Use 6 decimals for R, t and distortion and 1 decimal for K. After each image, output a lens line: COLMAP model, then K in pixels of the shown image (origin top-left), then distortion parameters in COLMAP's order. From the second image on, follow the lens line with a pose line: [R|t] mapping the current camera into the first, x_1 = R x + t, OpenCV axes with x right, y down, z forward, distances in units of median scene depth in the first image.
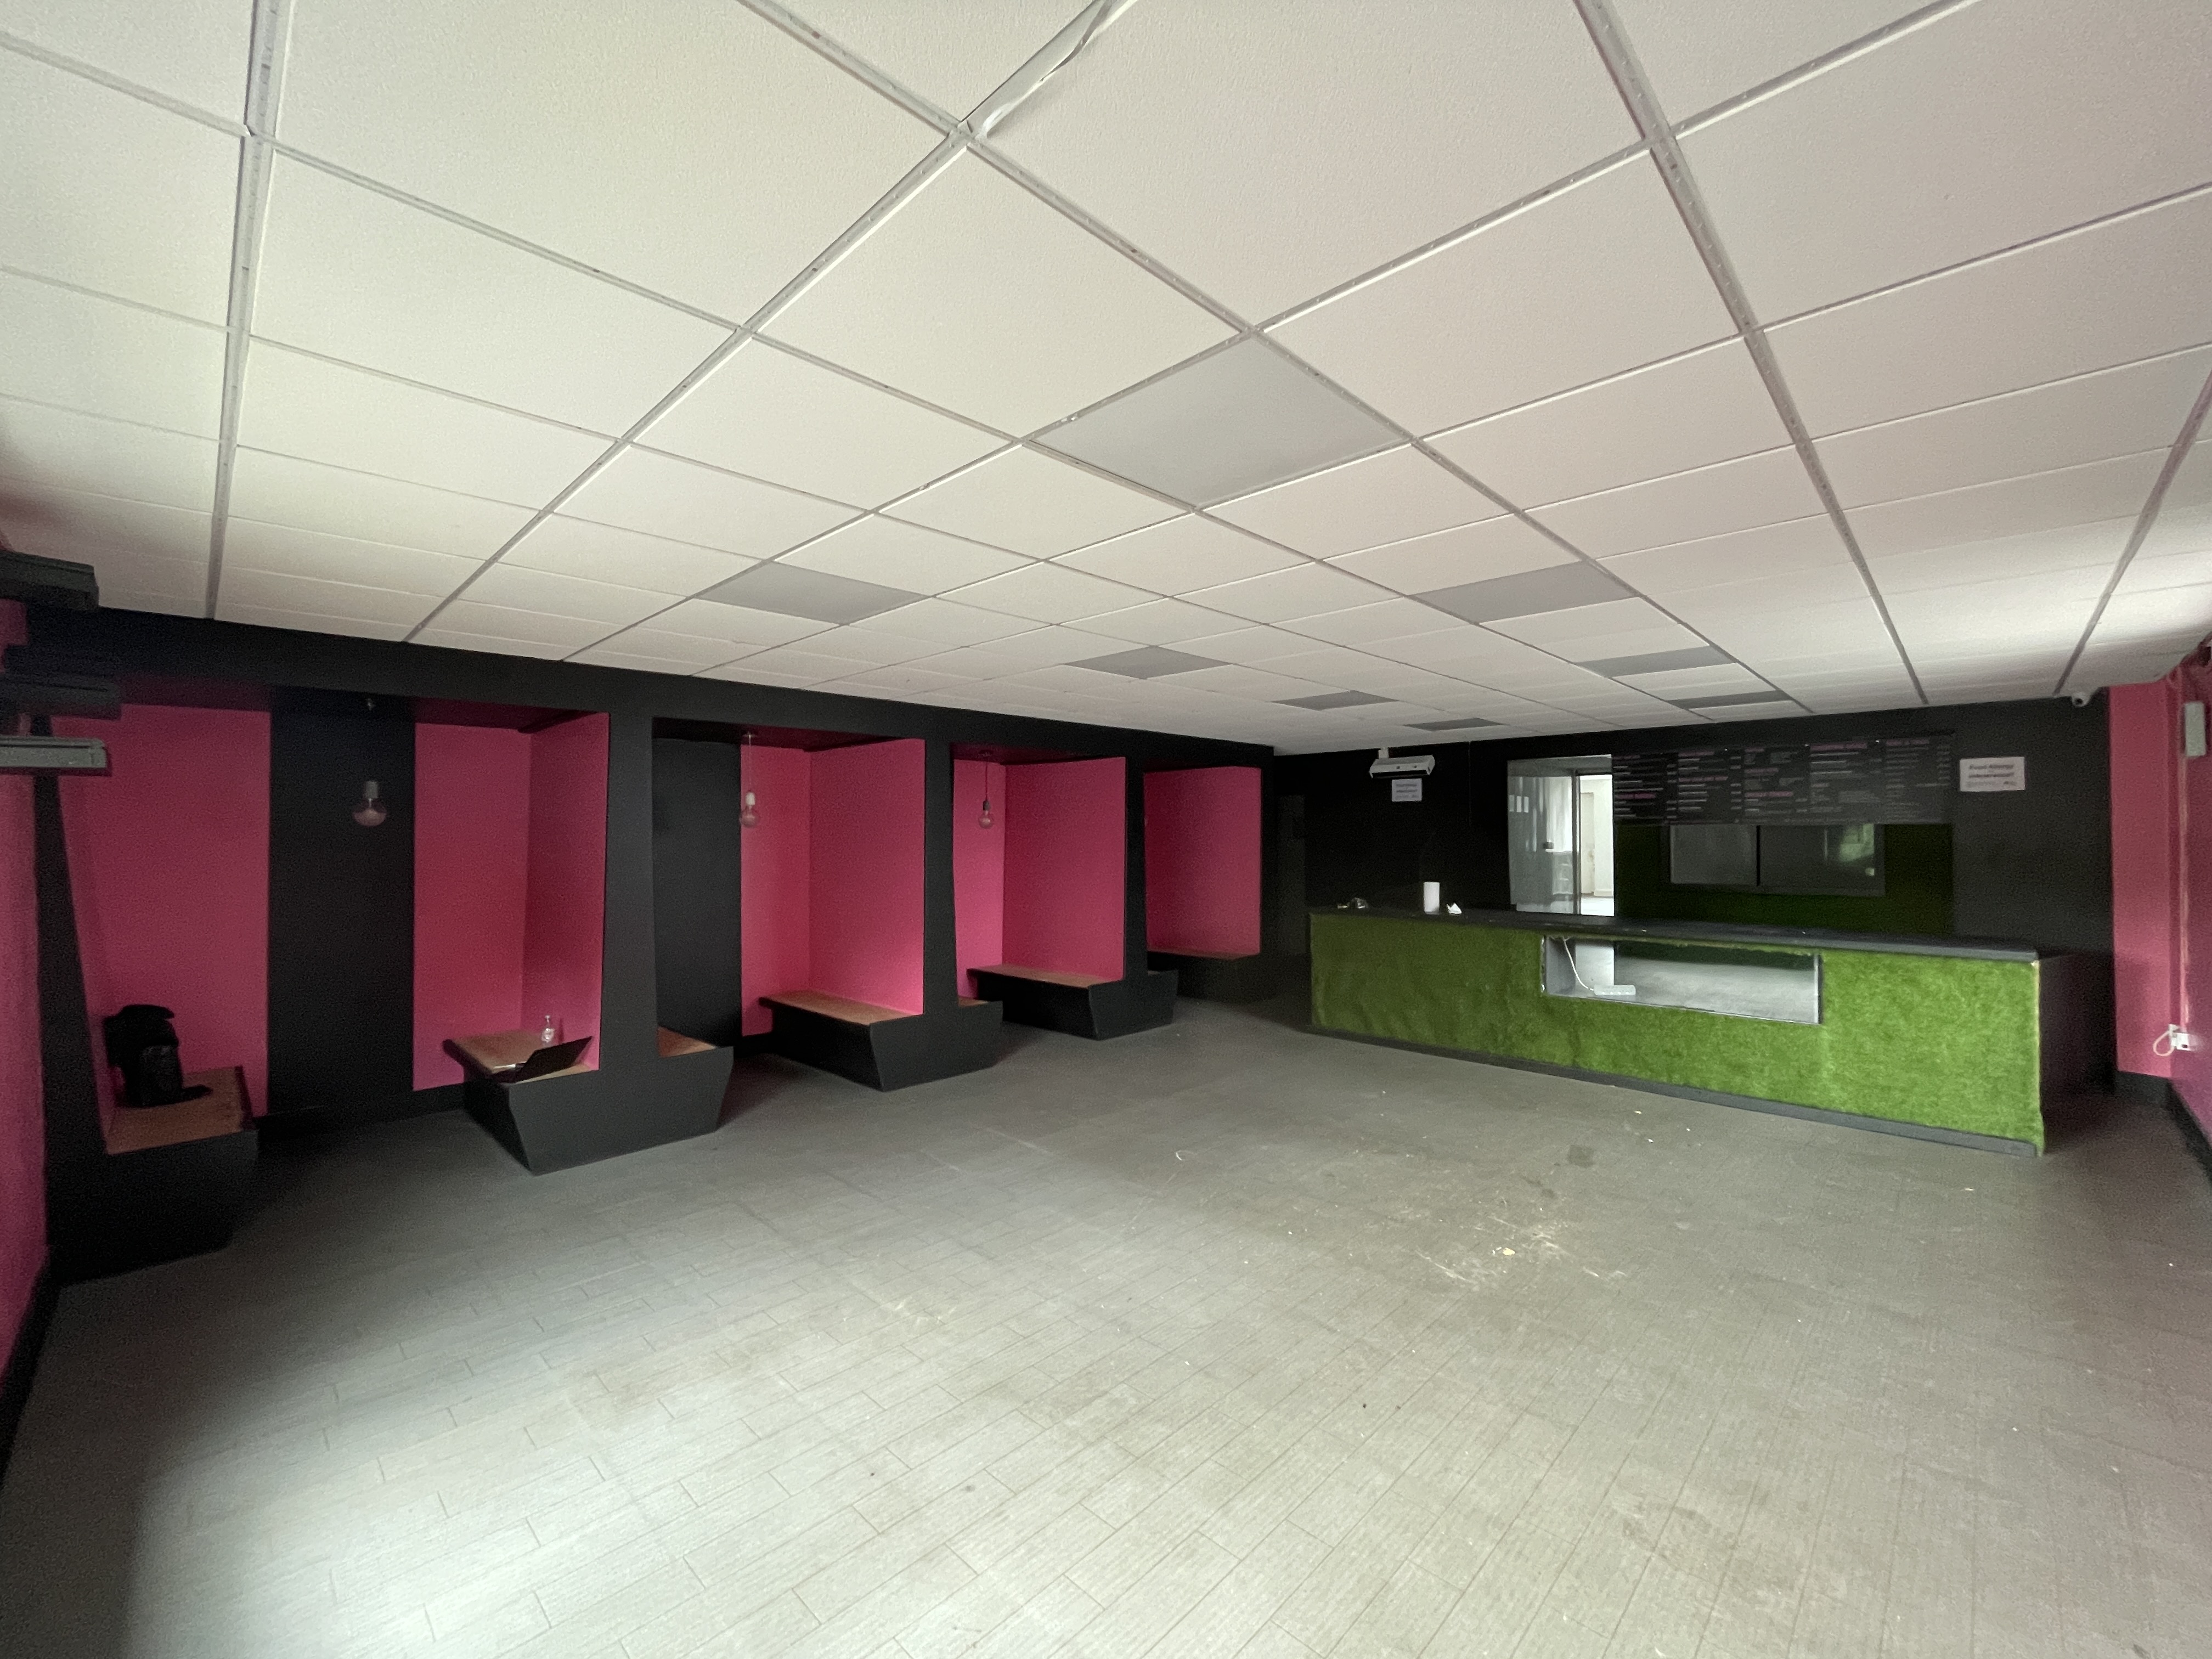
lens RADIAL K [[898.4, 0, 1175.5], [0, 898.4, 850.6], [0, 0, 1]] dist [-0.002361, 0.000110]
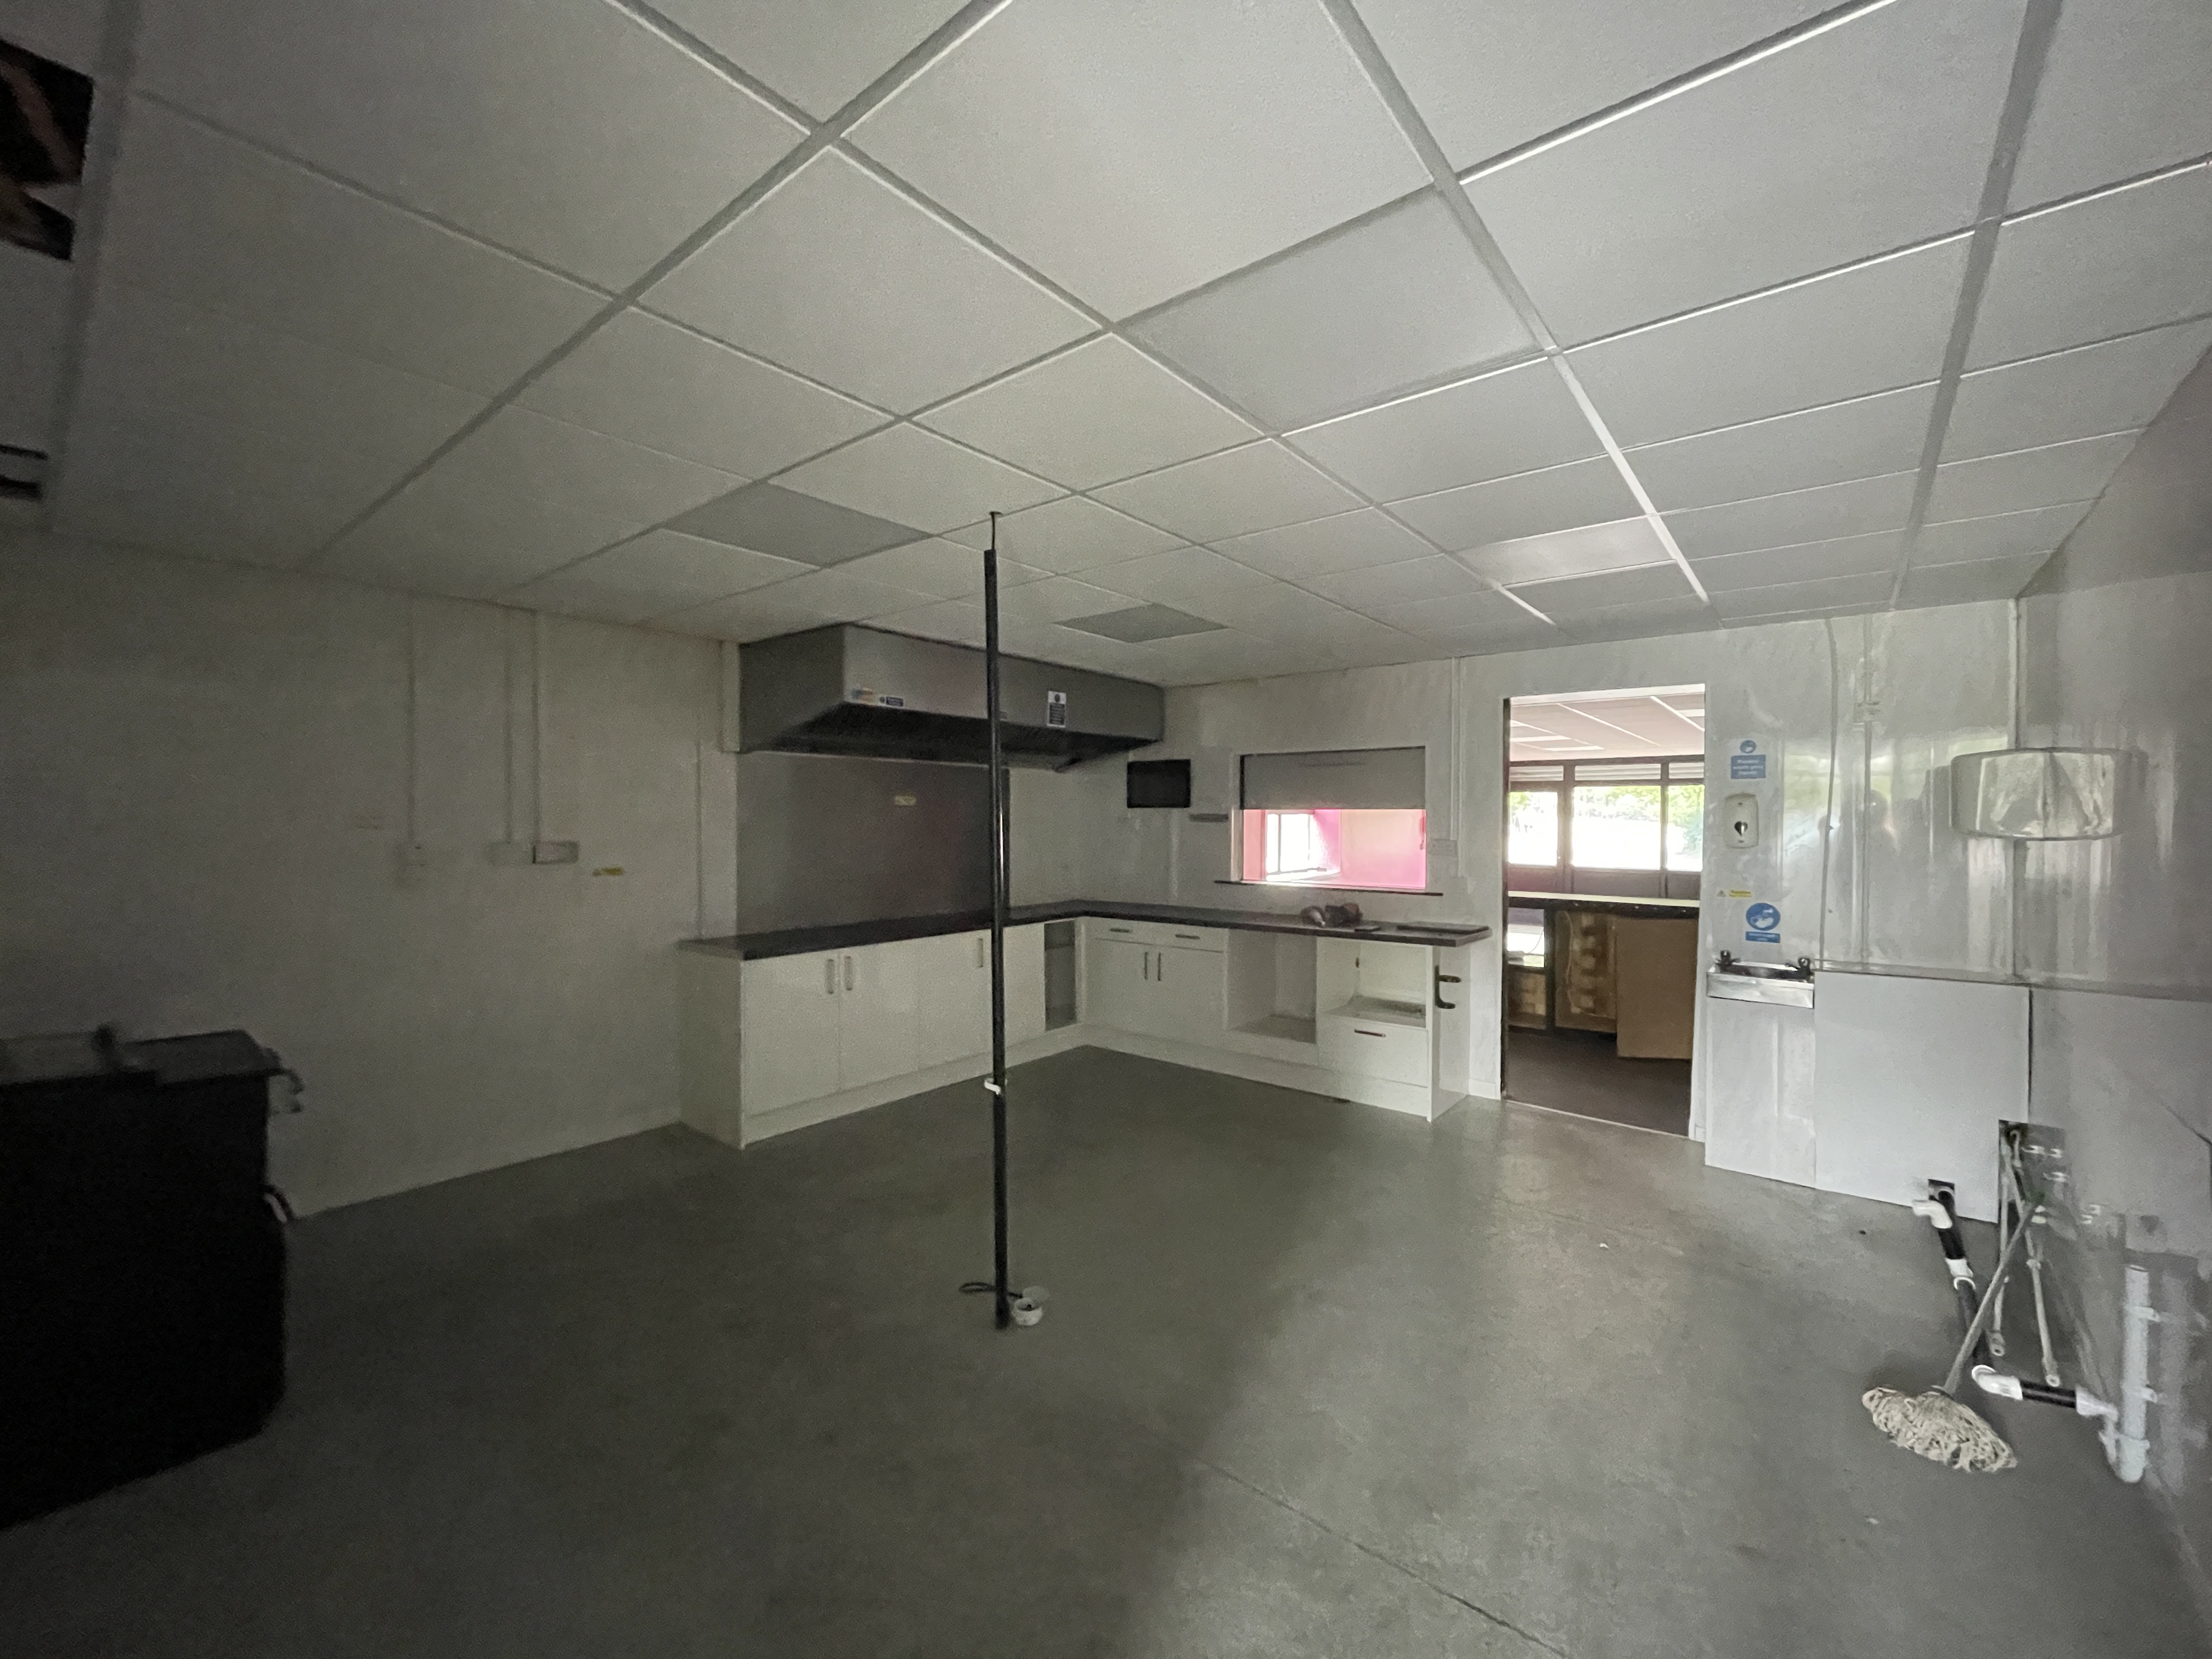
lens RADIAL K [[898.4, 0, 1104.4], [0, 898.4, 819.5], [0, 0, 1]] dist [-0.002361, 0.000110]
pose [[0.998592, 0.004470, 0.052851, -0.183935], [-0.003694, 0.999884, -0.014775, 0.001272], [-0.052911, 0.014559, 0.998493, 0.162327]]
